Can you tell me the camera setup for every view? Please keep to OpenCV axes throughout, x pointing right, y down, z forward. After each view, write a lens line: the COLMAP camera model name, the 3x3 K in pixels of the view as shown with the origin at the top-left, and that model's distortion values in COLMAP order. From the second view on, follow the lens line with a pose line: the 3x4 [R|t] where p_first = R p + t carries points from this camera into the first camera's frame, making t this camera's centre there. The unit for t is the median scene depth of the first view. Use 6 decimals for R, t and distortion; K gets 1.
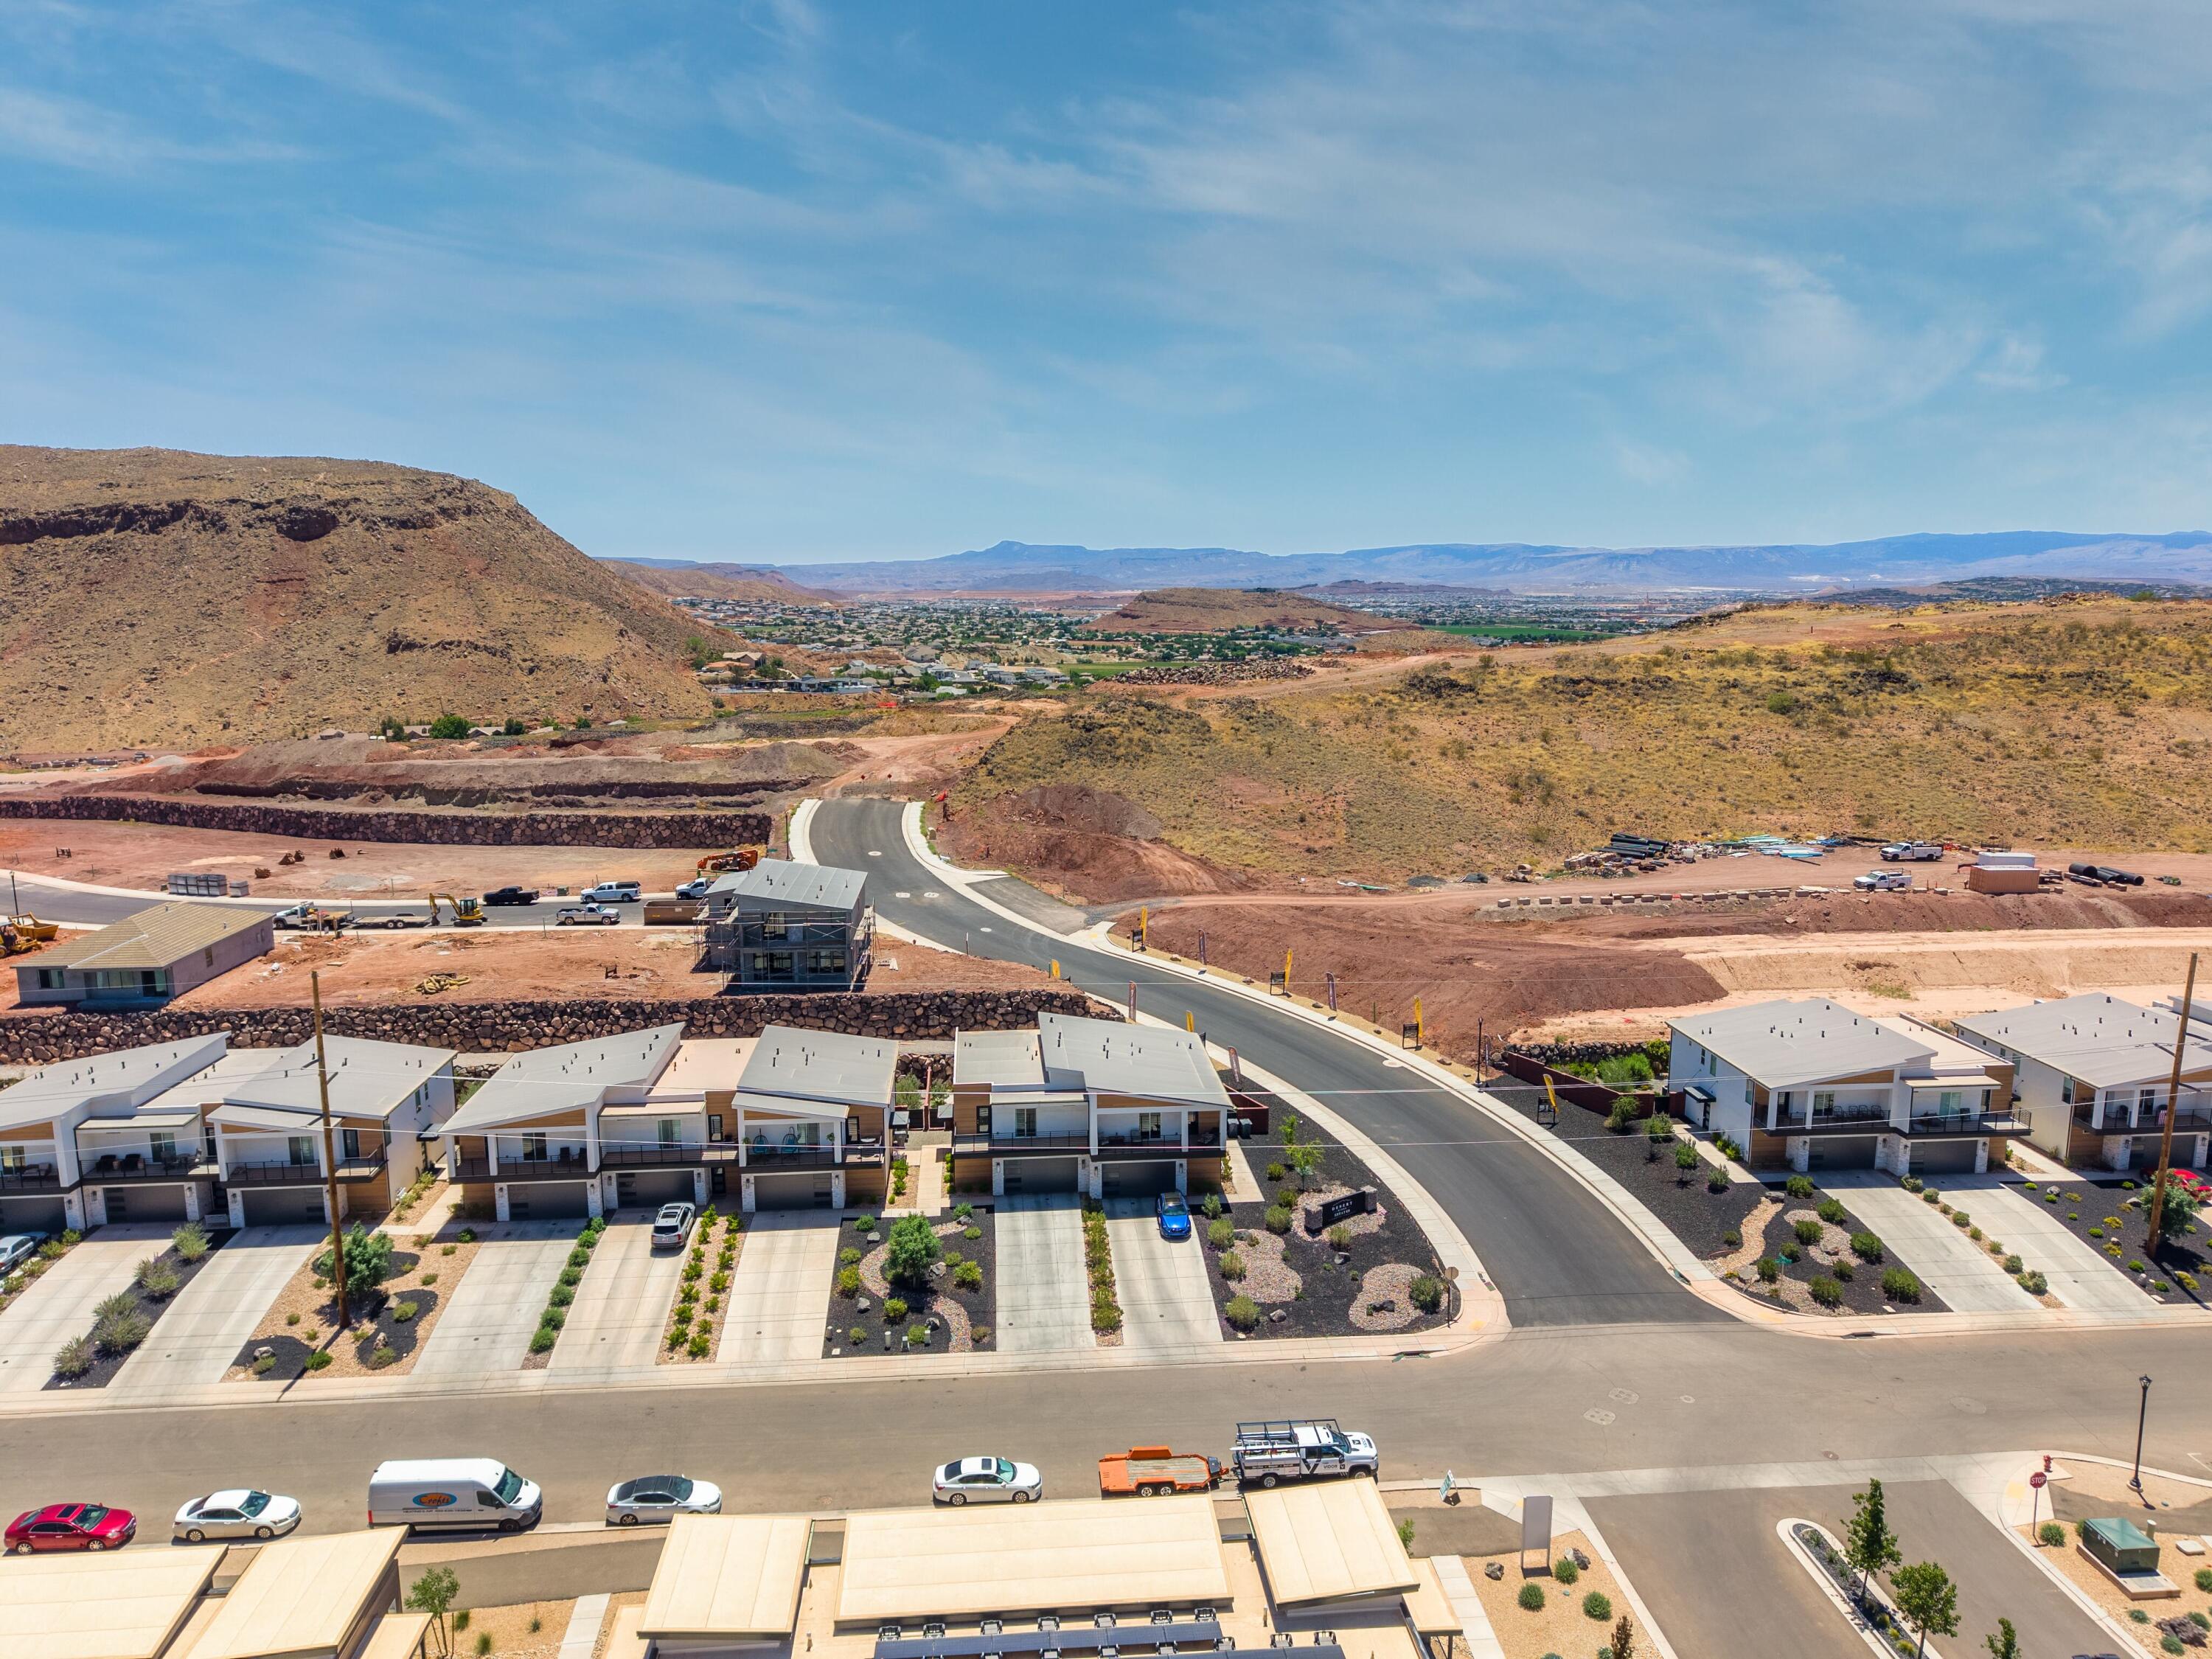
lens RADIAL K [[1474.4, 0, 1102.4], [0, 1474.4, 827.8], [0, 0, 1]] dist [0.034782, -0.036801]
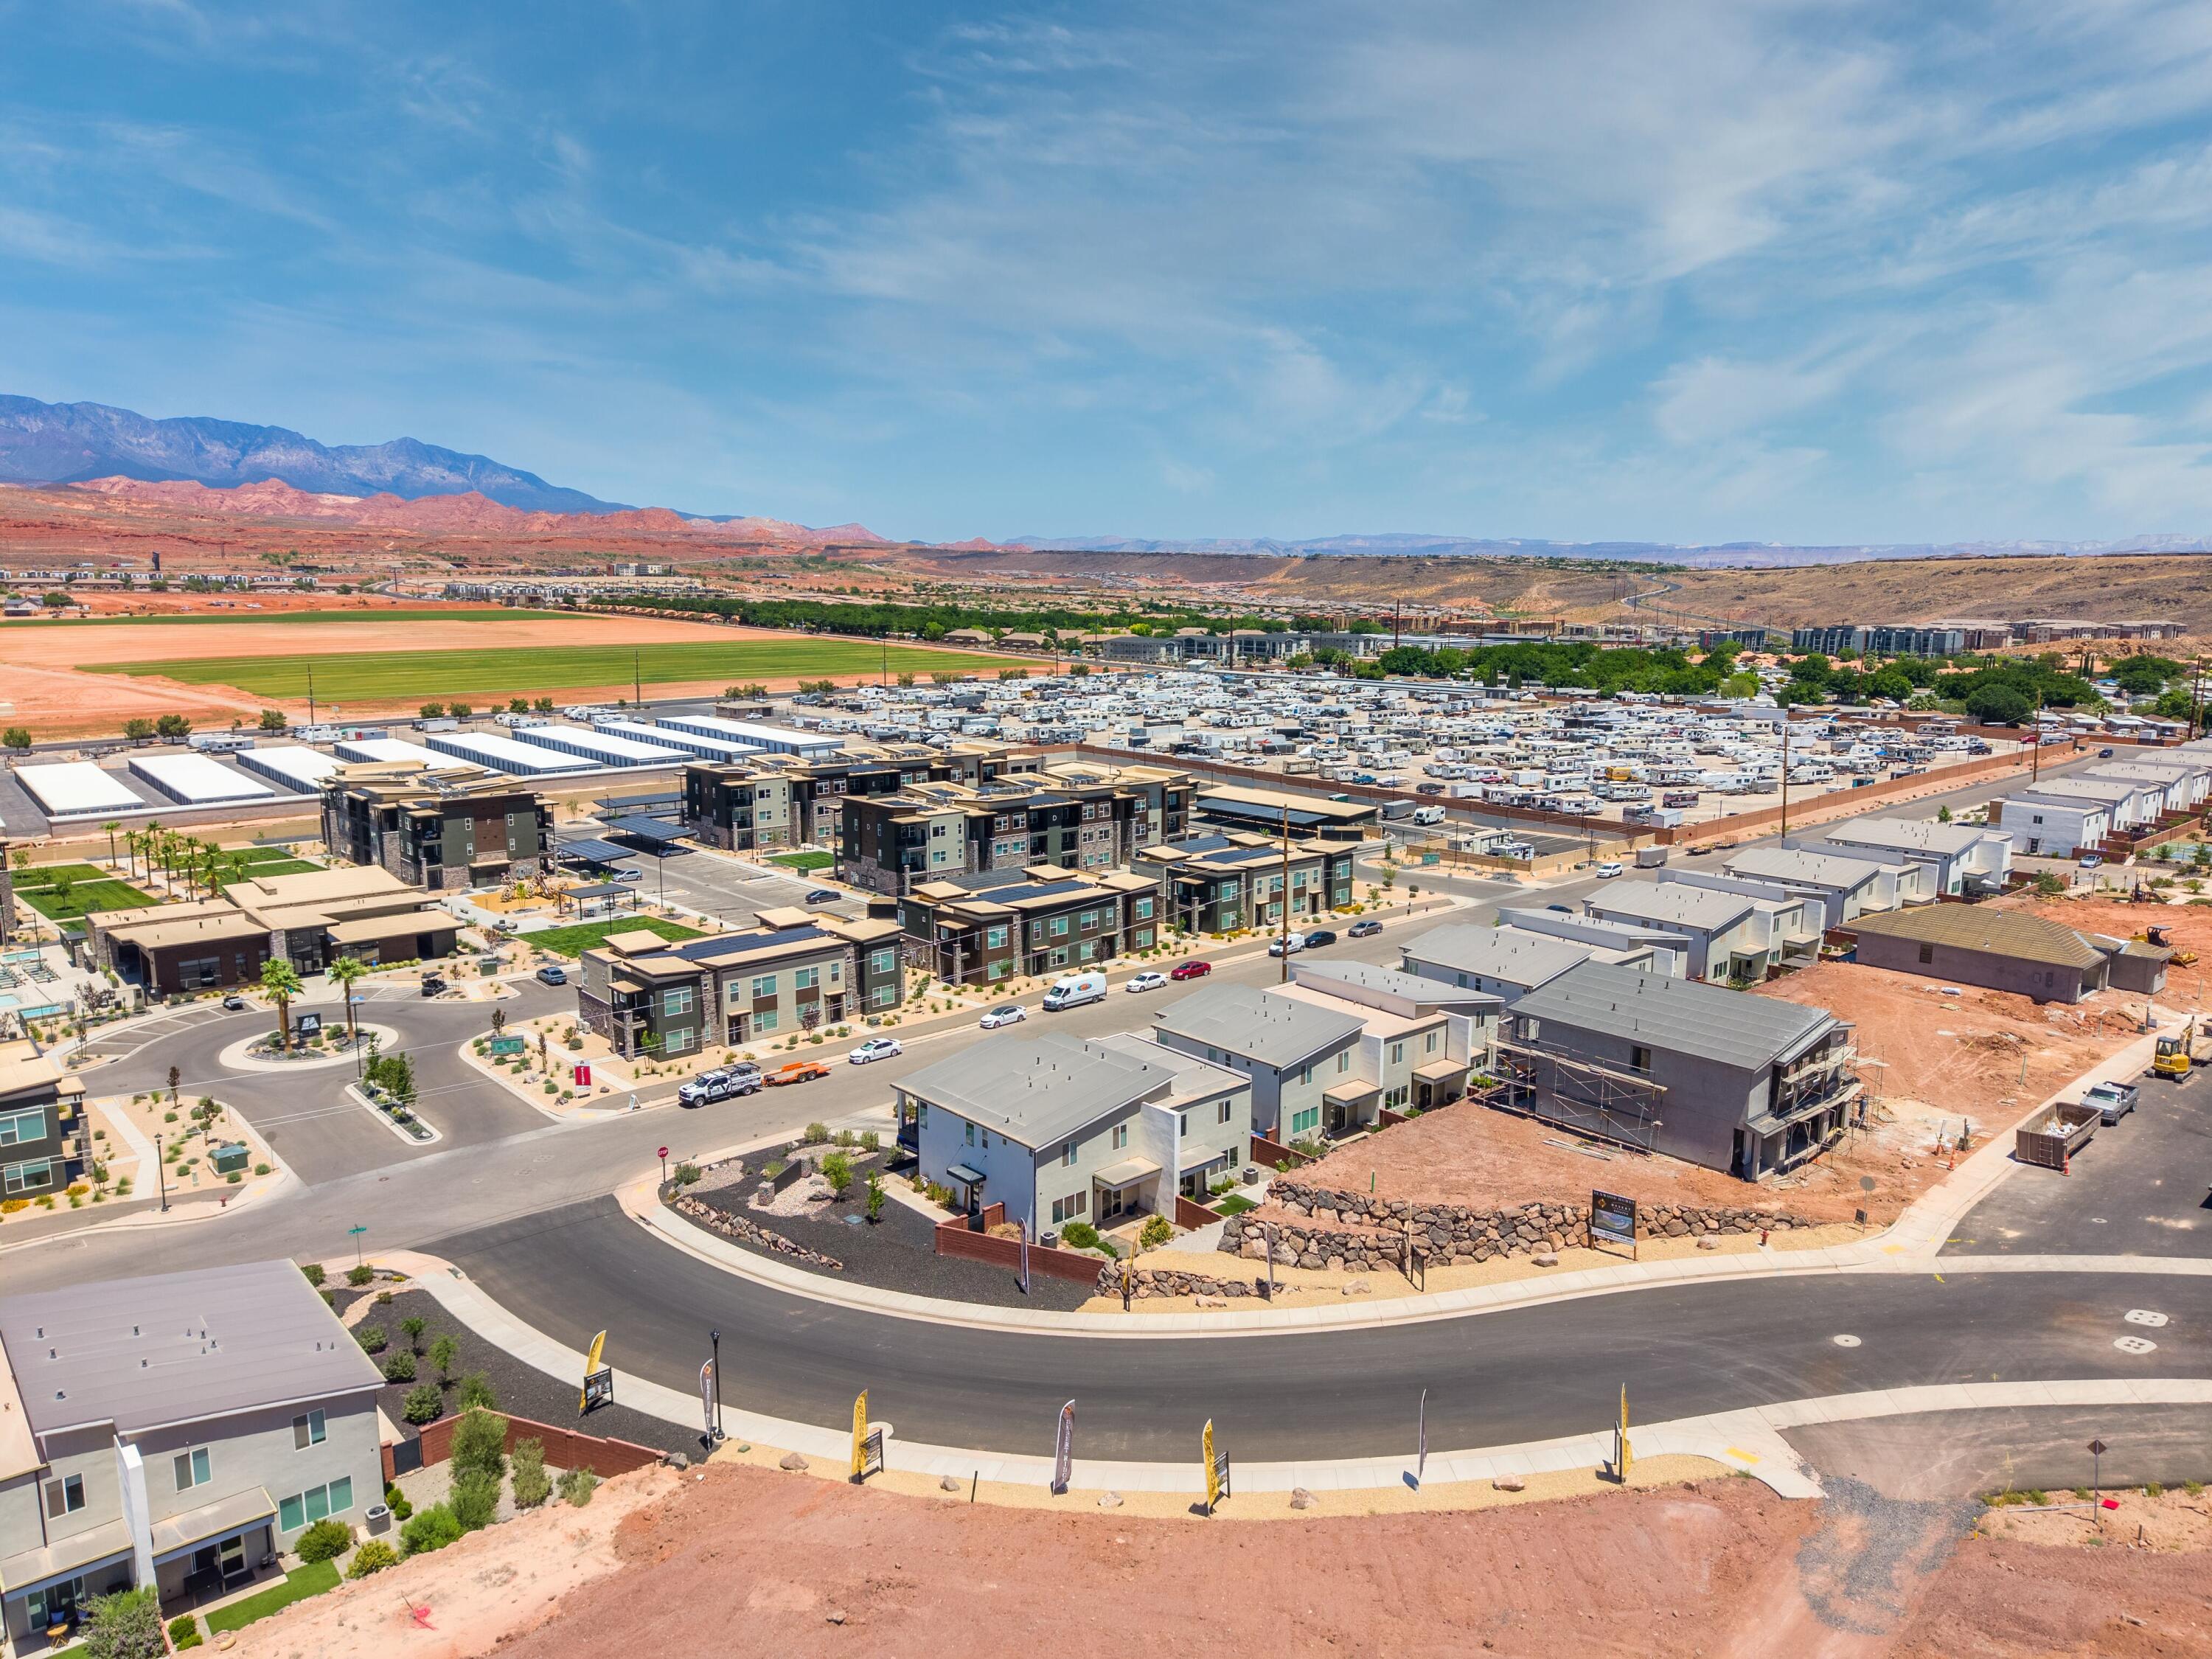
lens RADIAL K [[1474.4, 0, 1105.6], [0, 1474.4, 829.9], [0, 0, 1]] dist [0.034782, -0.036801]
pose [[-0.799100, 0.097512, -0.593237, 0.450855], [-0.100579, 0.951168, 0.291828, -0.239908], [0.592725, 0.292867, -0.750271, 1.443755]]
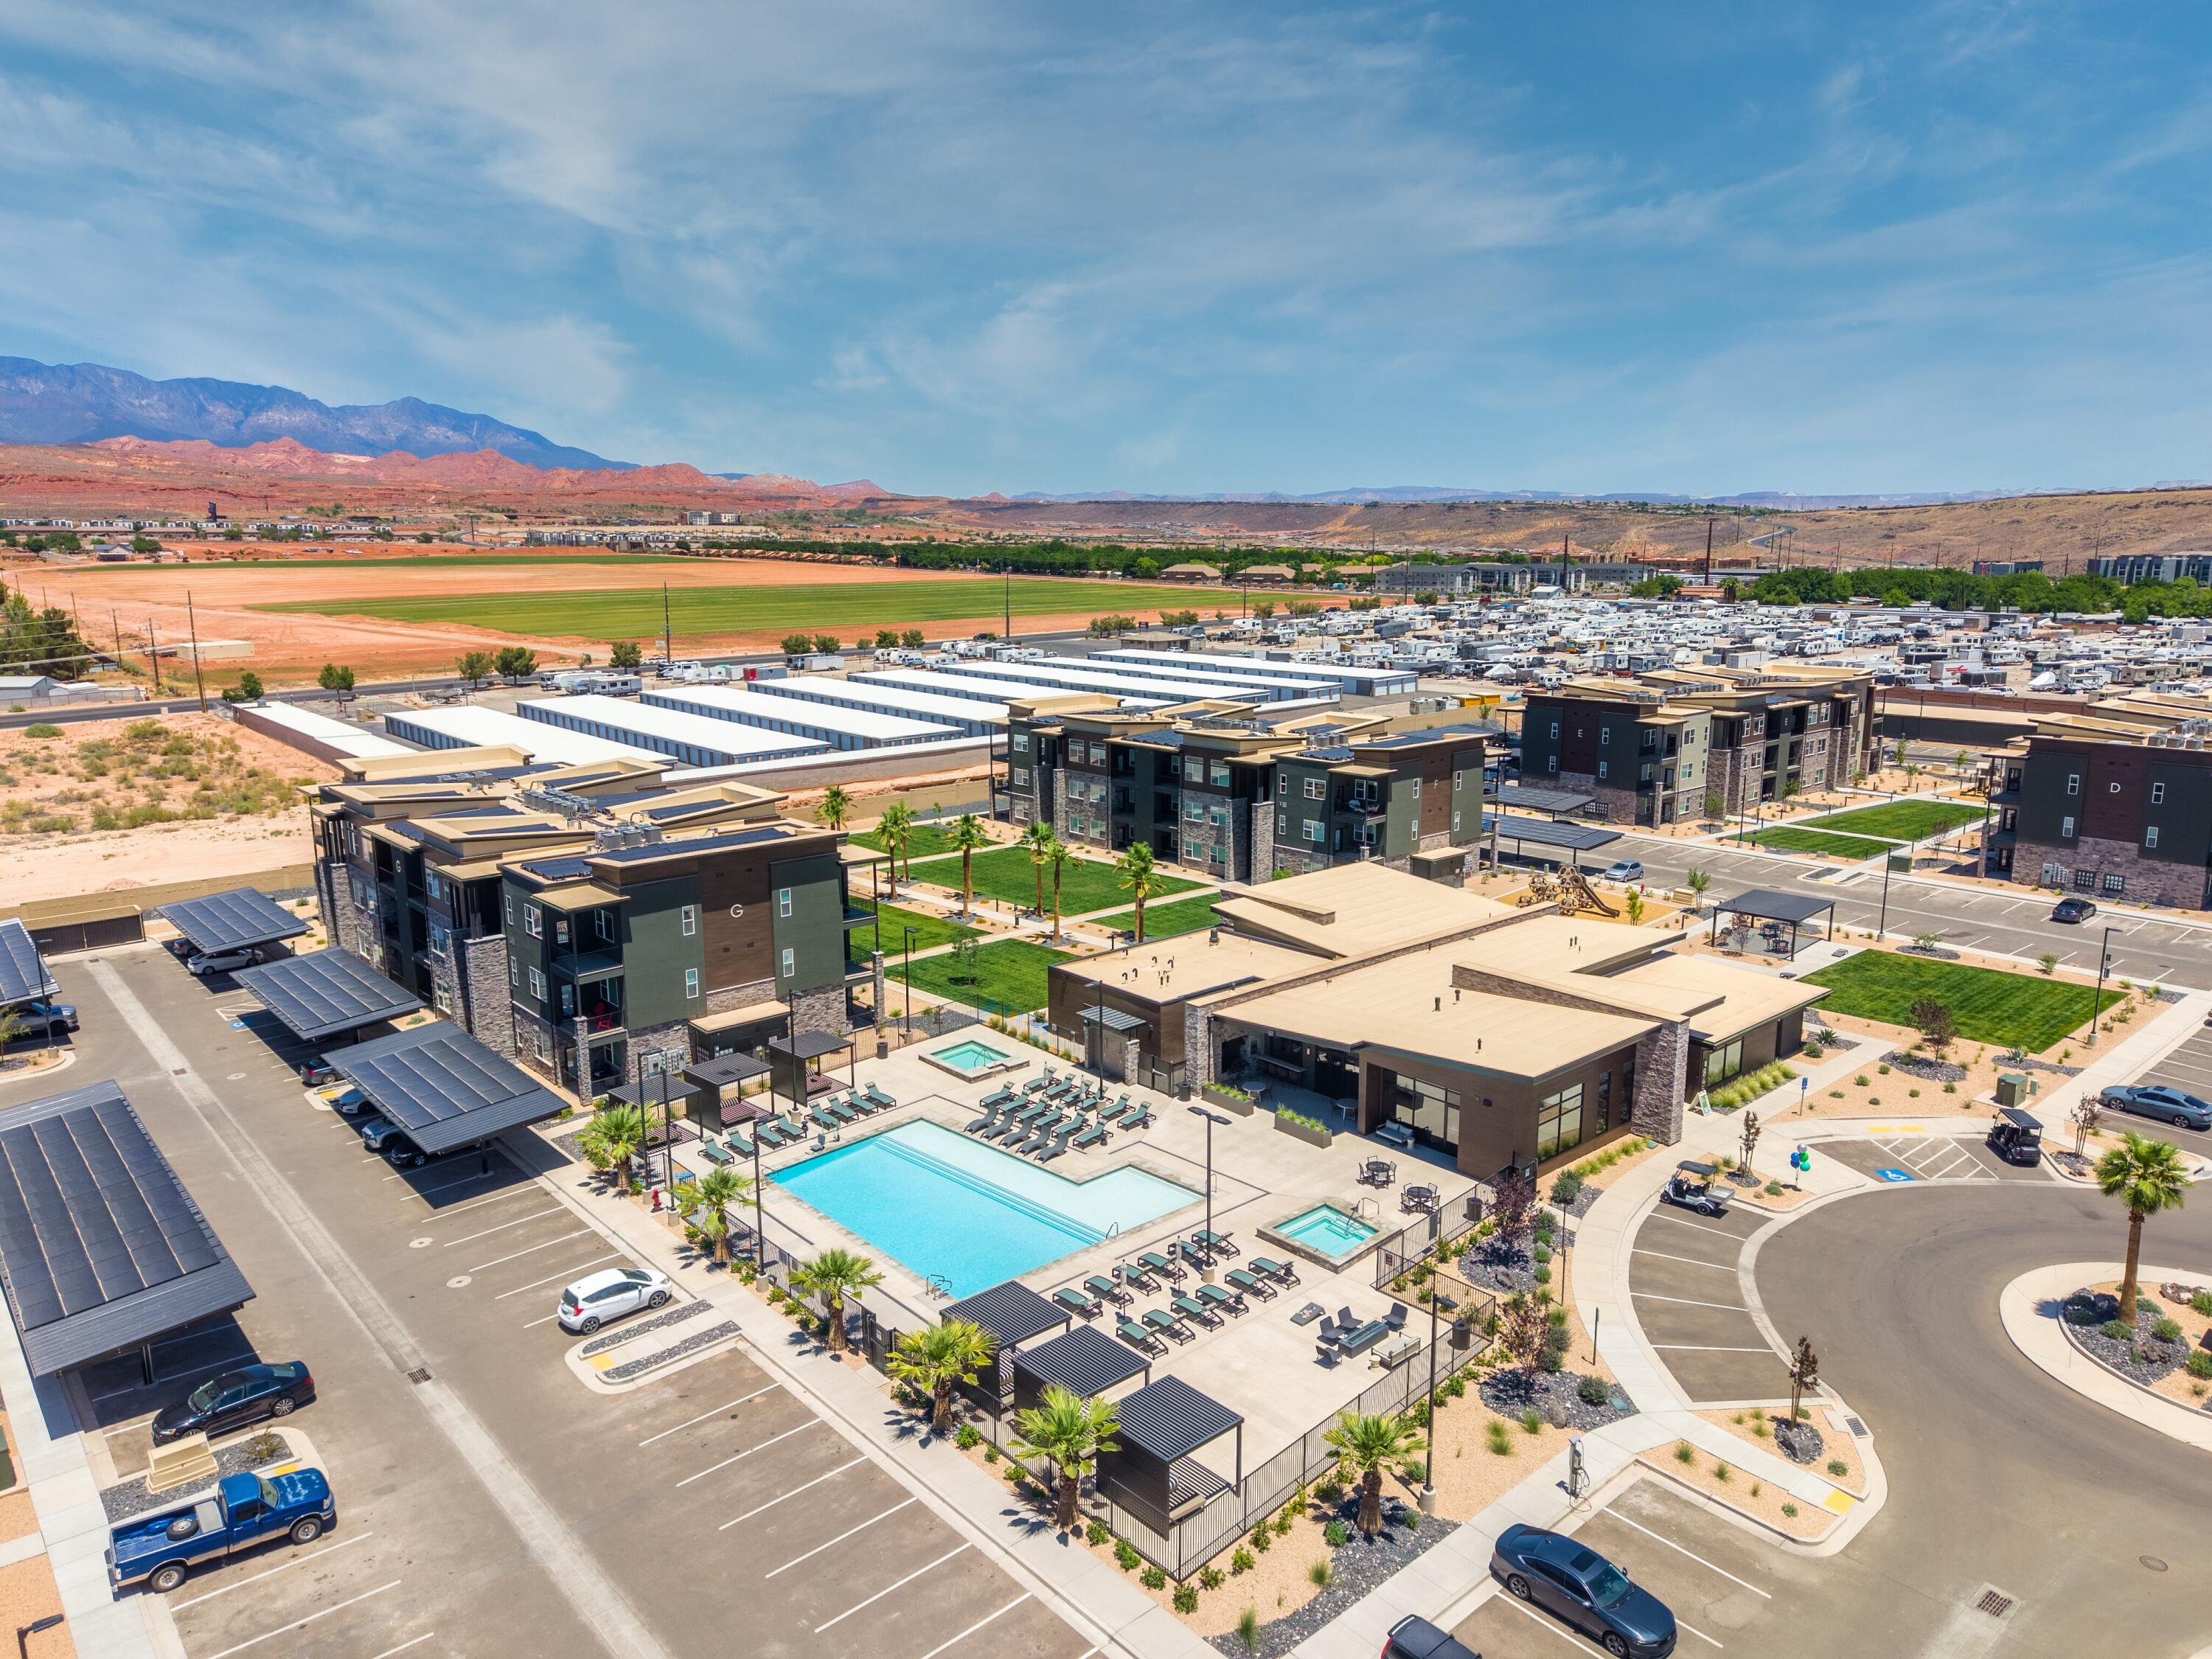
lens RADIAL K [[1474.4, 0, 1107.7], [0, 1474.4, 833.8], [0, 0, 1]] dist [0.034782, -0.036801]
pose [[-0.800450, 0.121936, -0.586865, 0.789466], [-0.092171, 0.942405, 0.321523, 0.047996], [0.592270, 0.311455, -0.743110, 0.367196]]
